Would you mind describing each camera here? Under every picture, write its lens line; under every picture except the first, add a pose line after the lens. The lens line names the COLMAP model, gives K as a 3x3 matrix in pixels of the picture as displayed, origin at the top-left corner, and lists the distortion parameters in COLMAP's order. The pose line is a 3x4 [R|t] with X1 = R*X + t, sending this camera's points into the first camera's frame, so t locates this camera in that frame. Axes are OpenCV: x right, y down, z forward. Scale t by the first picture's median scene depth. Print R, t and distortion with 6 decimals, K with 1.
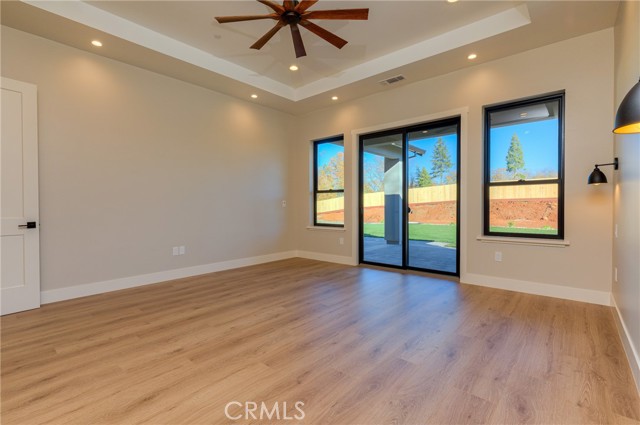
lens RADIAL K [[294.0, 0, 322.4], [0, 294.0, 211.4], [0, 0, 1]] dist [0.000973, 0.000470]
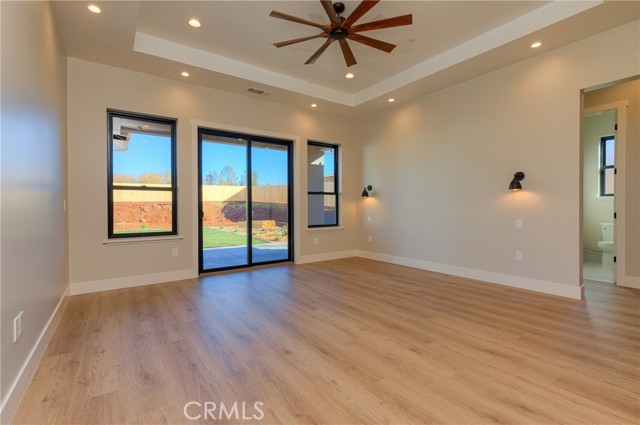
lens RADIAL K [[294.0, 0, 322.8], [0, 294.0, 210.5], [0, 0, 1]] dist [0.000973, 0.000470]
pose [[0.236097, -0.006034, 0.971711, -0.870505], [0.023964, 0.999713, 0.000385, -0.003743], [-0.971434, 0.023196, 0.236174, 0.600346]]
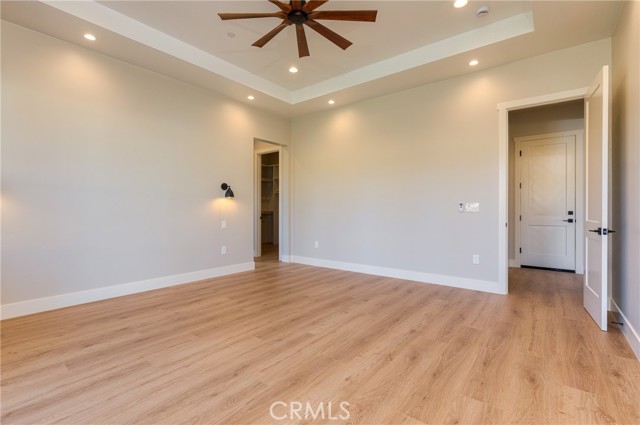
lens RADIAL K [[294.0, 0, 319.9], [0, 294.0, 211.8], [0, 0, 1]] dist [0.000973, 0.000470]
pose [[-0.999211, 0.005131, -0.039384, -0.102868], [0.004129, 0.999667, 0.025482, -0.027296], [0.039501, 0.025300, -0.998899, 1.465717]]
